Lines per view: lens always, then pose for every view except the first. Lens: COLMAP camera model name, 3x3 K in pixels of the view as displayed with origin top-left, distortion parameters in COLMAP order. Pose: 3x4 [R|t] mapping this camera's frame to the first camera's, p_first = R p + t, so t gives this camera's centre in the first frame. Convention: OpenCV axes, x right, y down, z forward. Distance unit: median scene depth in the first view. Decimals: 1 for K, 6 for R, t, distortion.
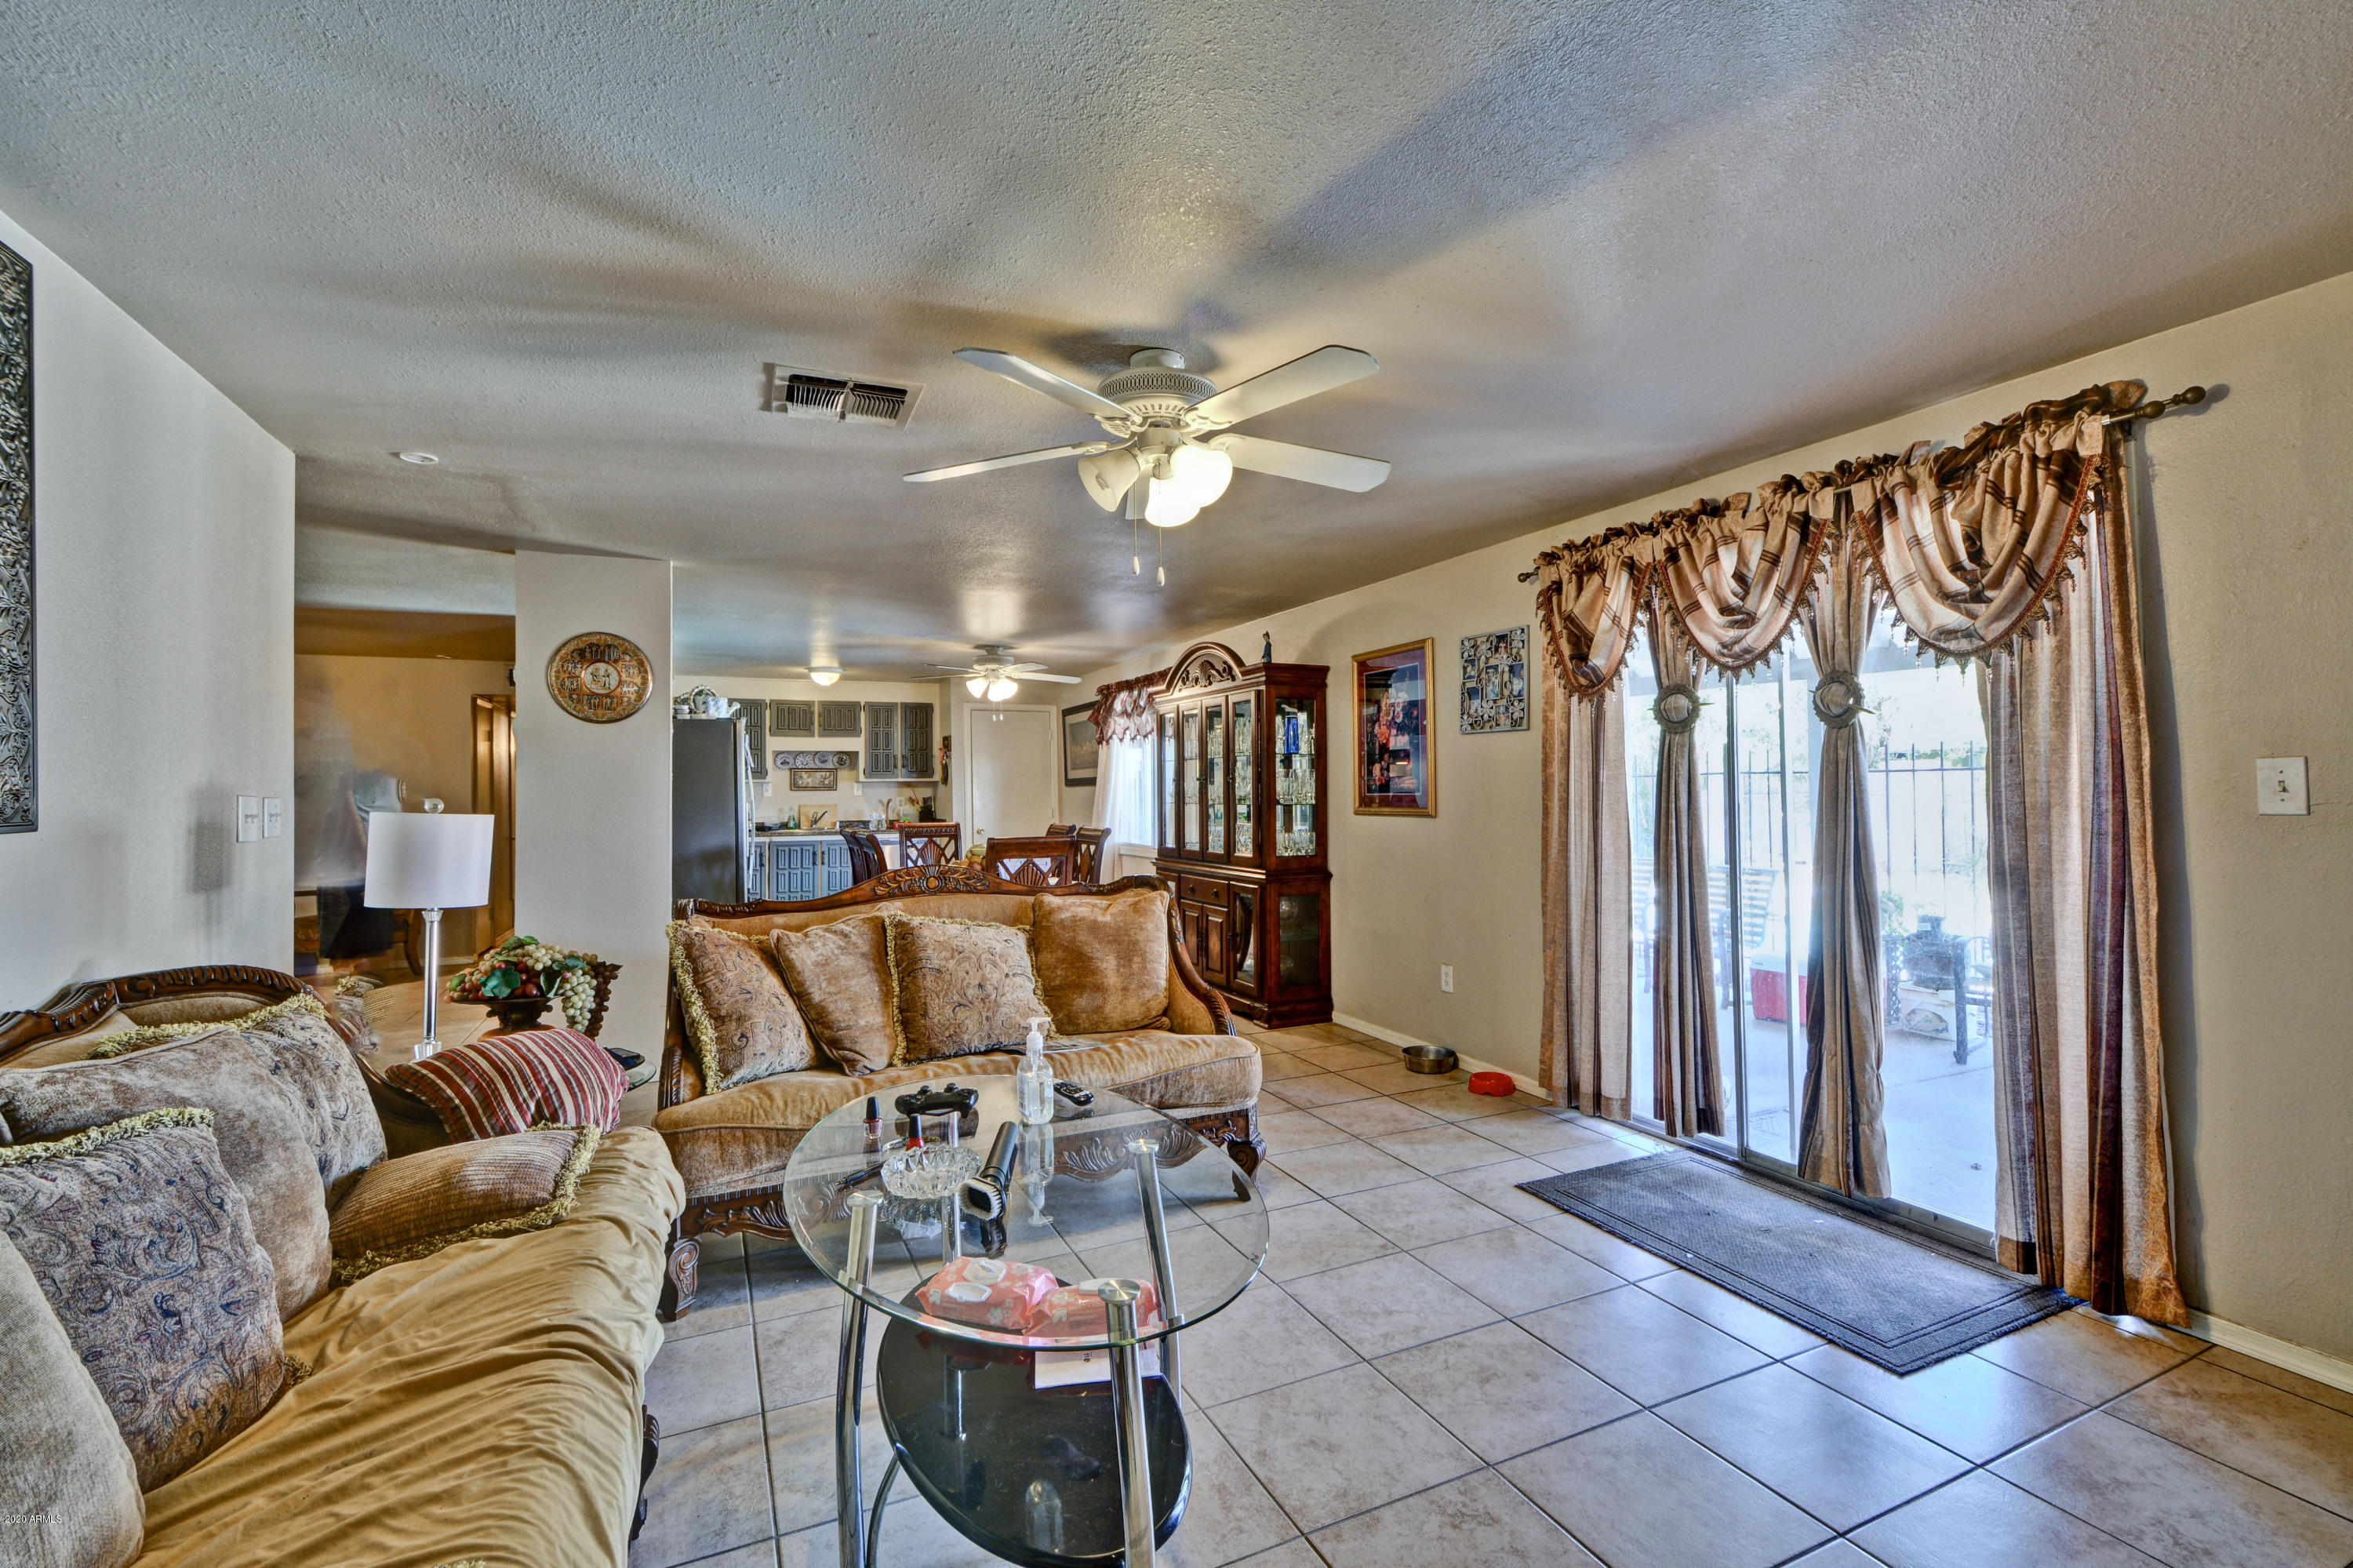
lens RADIAL K [[1045.3, 0, 1179.9], [0, 1045.3, 776.9], [0, 0, 1]] dist [0.003260, 0.000369]
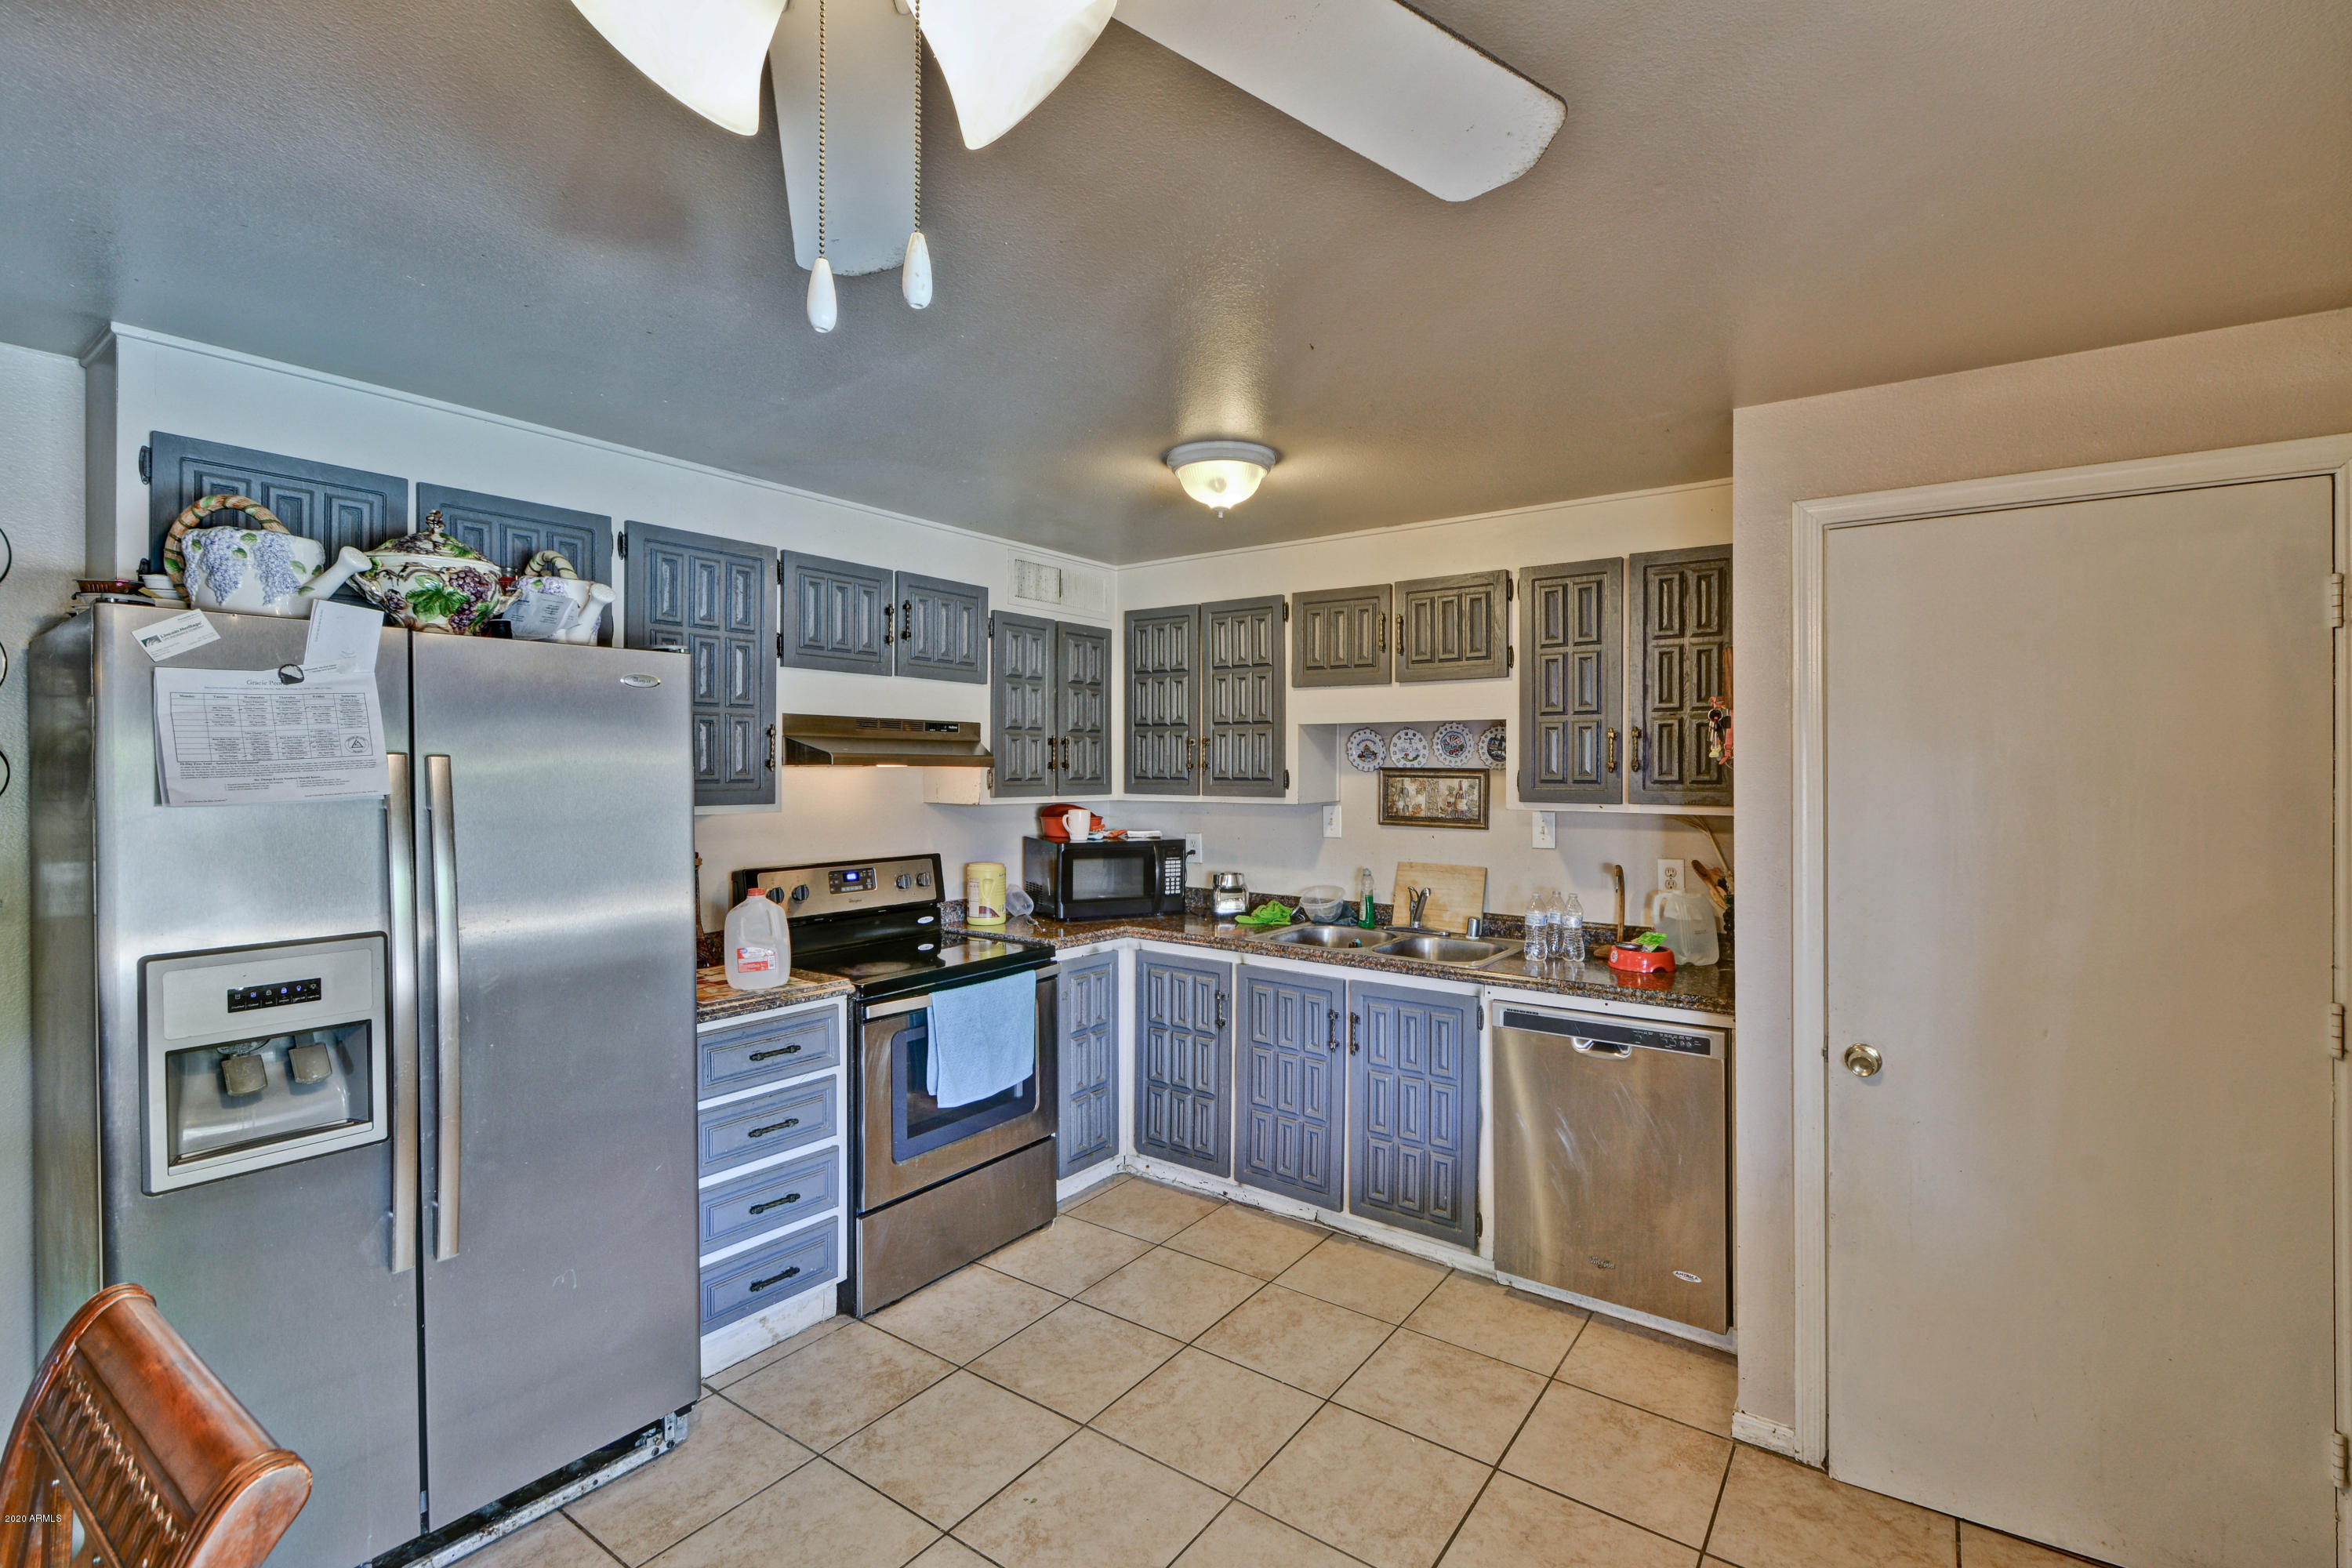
lens RADIAL K [[1044.8, 0, 1179.0], [0, 1044.8, 783.7], [0, 0, 1]] dist [0.003260, 0.000369]
pose [[0.493464, 0.016332, -0.869613, -0.071166], [0.002607, 0.999791, 0.020256, -0.010666], [0.869762, -0.012262, 0.493318, 0.742498]]
